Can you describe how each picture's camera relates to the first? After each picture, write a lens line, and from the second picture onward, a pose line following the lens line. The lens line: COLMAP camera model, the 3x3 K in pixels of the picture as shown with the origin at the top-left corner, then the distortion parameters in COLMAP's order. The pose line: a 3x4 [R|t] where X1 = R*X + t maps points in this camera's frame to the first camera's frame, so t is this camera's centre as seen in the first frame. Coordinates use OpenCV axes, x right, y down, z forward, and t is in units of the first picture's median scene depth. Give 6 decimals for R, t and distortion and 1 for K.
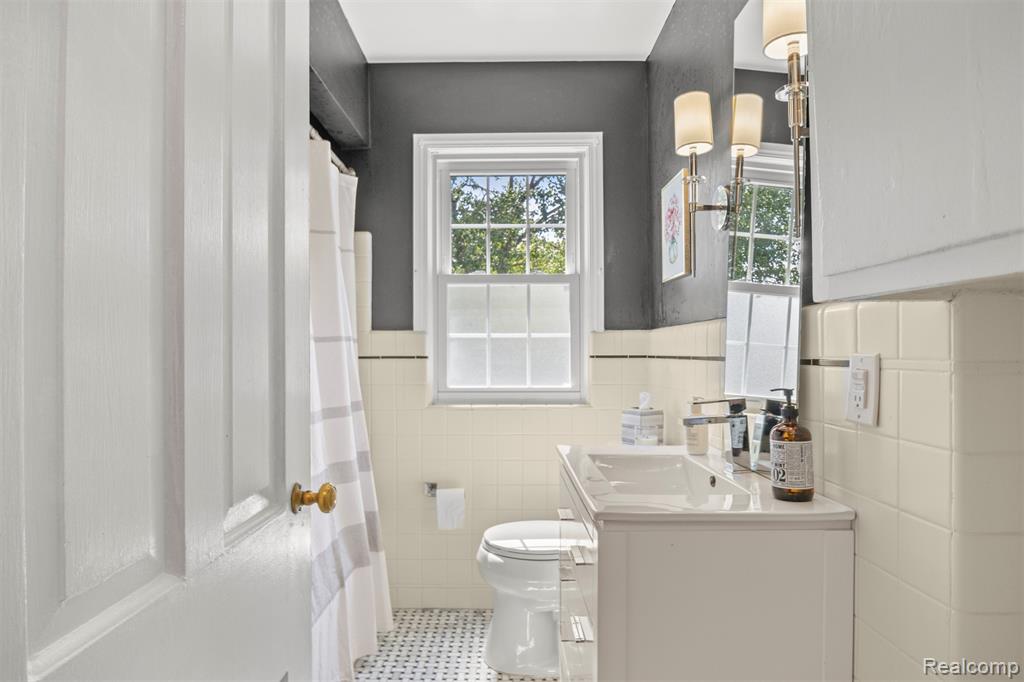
lens RADIAL K [[614.4, 0, 512.3], [0, 614.4, 345.3], [0, 0, 1]] dist [-0.003944, 0.000318]
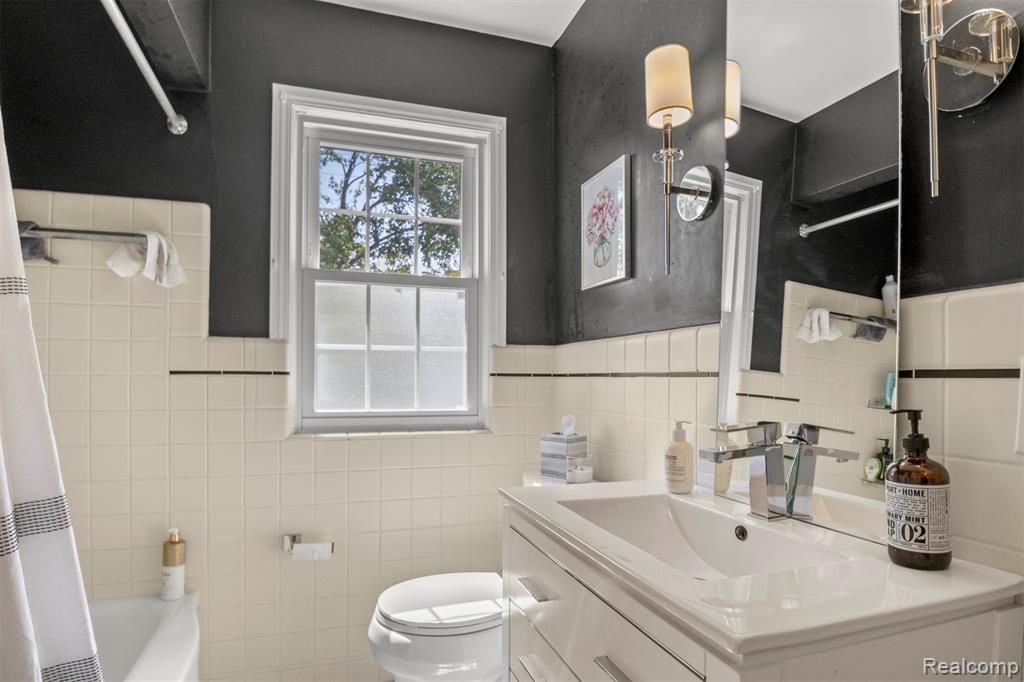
lens RADIAL K [[542.7, 0, 499.8], [0, 542.7, 374.5], [0, 0, 1]] dist [-0.012792, -0.000238]
pose [[0.950689, 0.010487, 0.309969, -0.097196], [-0.011587, 0.999931, 0.001709, 0.016659], [-0.309929, -0.005216, 0.950745, 0.270400]]
